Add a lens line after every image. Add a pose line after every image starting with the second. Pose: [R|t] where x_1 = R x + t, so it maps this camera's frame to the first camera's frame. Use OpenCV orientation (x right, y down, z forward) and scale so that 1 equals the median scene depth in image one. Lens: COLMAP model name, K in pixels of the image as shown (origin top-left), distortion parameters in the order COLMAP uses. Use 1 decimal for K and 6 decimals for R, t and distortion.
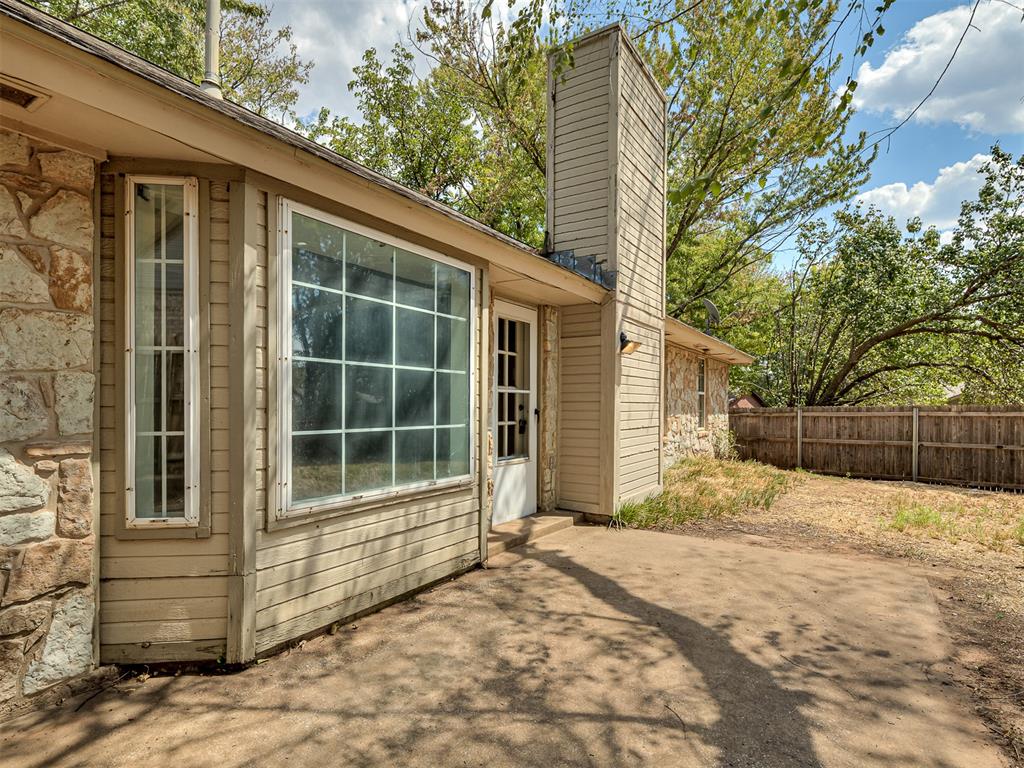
lens RADIAL K [[525.3, 0, 511.1], [0, 525.3, 411.1], [0, 0, 1]] dist [-0.001781, 0.000158]
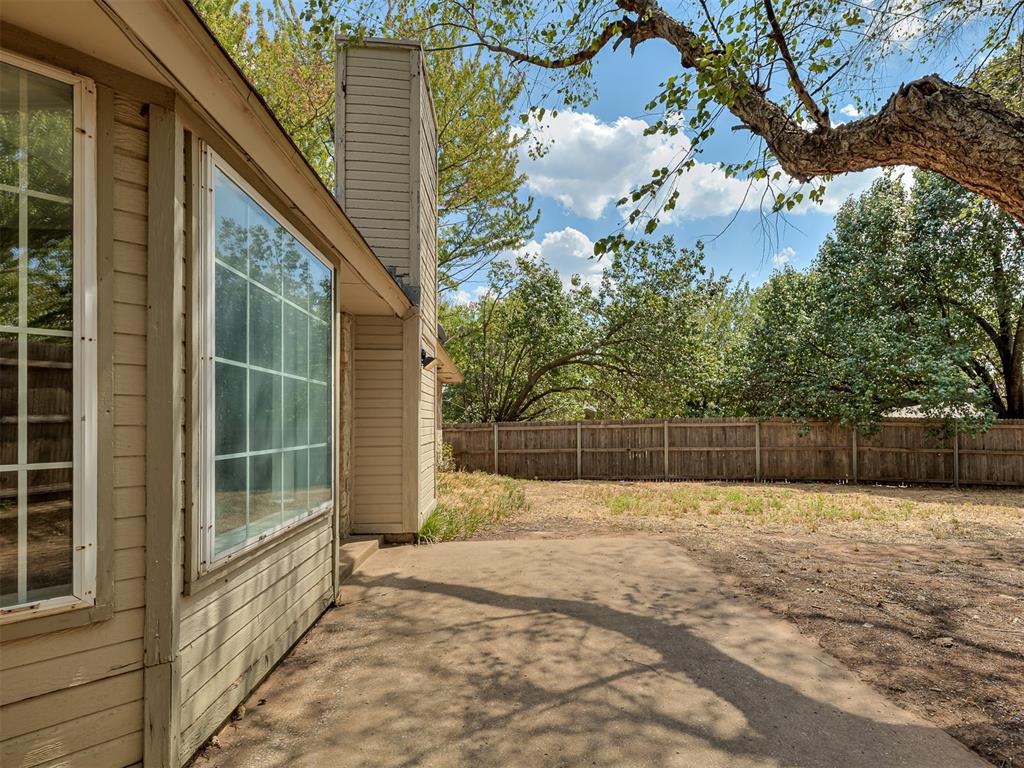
lens RADIAL K [[539.1, 0, 558.4], [0, 539.1, 419.3], [0, 0, 1]] dist [-0.001488, 0.001629]
pose [[0.767756, -0.006426, 0.640710, -0.205529], [0.017596, 0.999784, -0.011057, 0.001414], [-0.640501, 0.019763, 0.767703, 0.036178]]
